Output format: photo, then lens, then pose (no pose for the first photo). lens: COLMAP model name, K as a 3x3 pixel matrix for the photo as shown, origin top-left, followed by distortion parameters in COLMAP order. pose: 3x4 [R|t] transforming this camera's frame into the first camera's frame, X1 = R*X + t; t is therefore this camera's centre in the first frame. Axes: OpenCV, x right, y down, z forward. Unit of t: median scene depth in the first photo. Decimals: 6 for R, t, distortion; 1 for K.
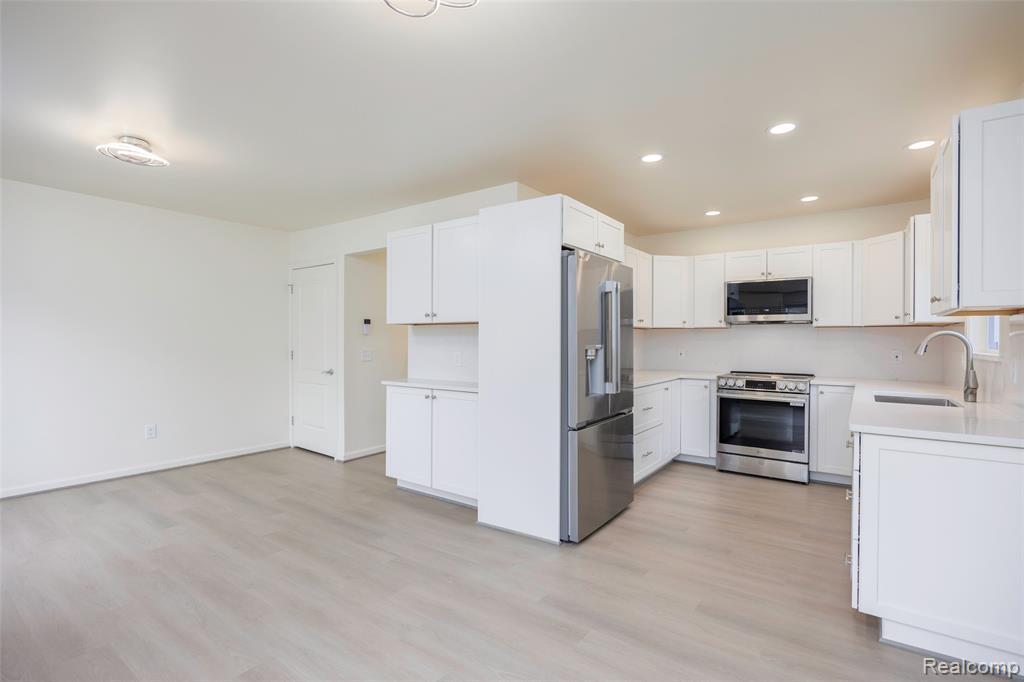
lens RADIAL K [[478.0, 0, 512.0], [0, 478.0, 341.0], [0, 0, 1]] dist [-0.018490, 0.000376]
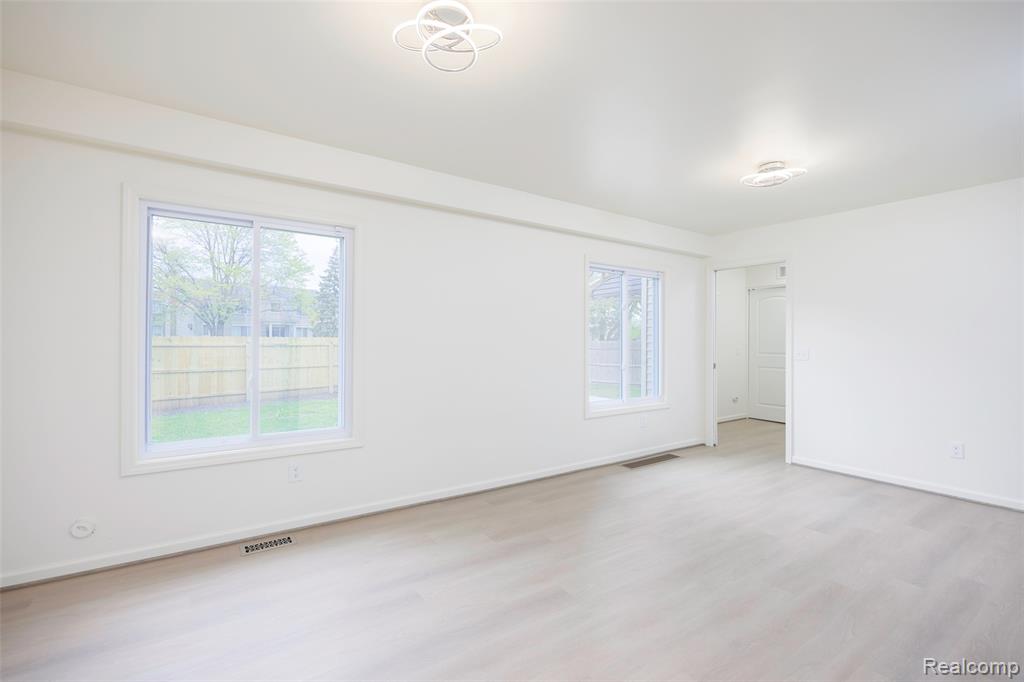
lens RADIAL K [[447.0, 0, 512.0], [0, 447.0, 341.0], [0, 0, 1]] dist [-0.030486, 0.000002]
pose [[-0.335555, -0.006215, -0.942000, 0.487928], [-0.012097, 0.999924, -0.002289, 0.005517], [0.941943, 0.010627, -0.335605, 0.943240]]
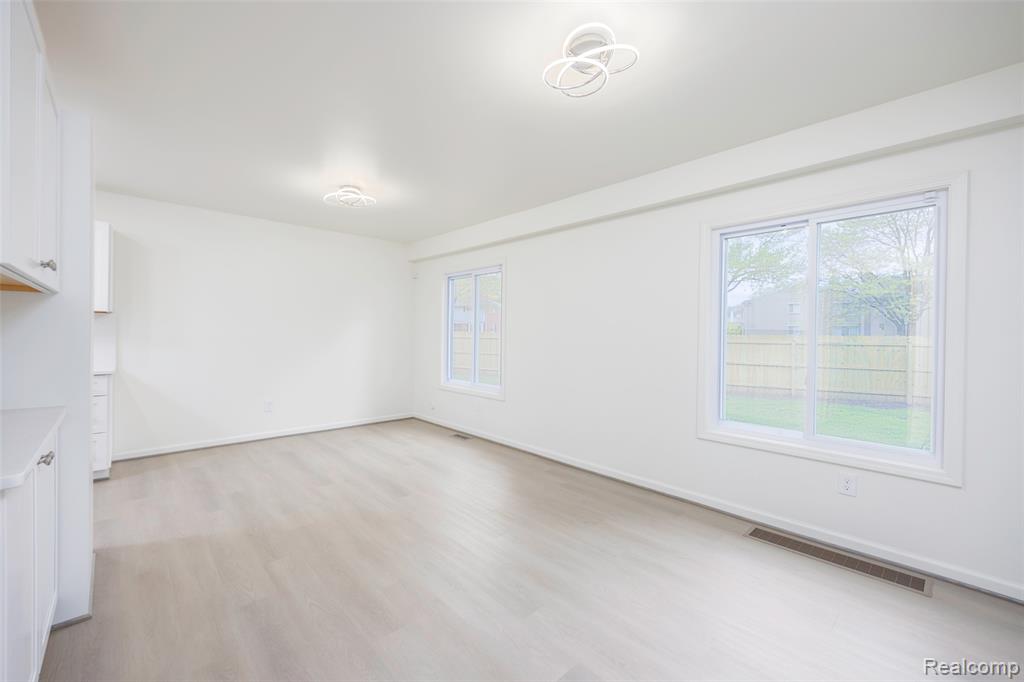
lens RADIAL K [[423.7, 0, 512.0], [0, 423.7, 341.0], [0, 0, 1]] dist [0.018182, -0.000164]
pose [[-0.979453, -0.019345, 0.200740, -1.017594], [-0.015217, 0.999640, 0.022089, -0.006077], [-0.201096, 0.018581, -0.979395, 2.013164]]
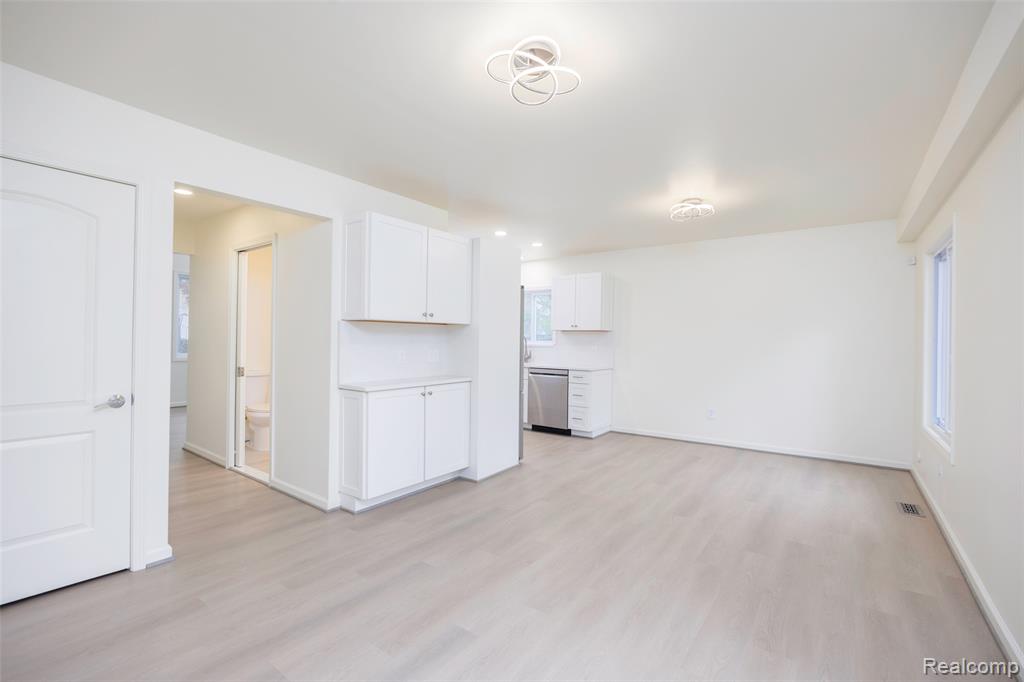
lens RADIAL K [[452.1, 0, 512.0], [0, 452.1, 341.0], [0, 0, 1]] dist [-0.000007, 0.000098]
pose [[0.010026, -0.005310, 0.999936, -1.803591], [-0.013012, 0.999901, 0.005440, -0.008785], [-0.999865, -0.013066, 0.009956, 1.258998]]
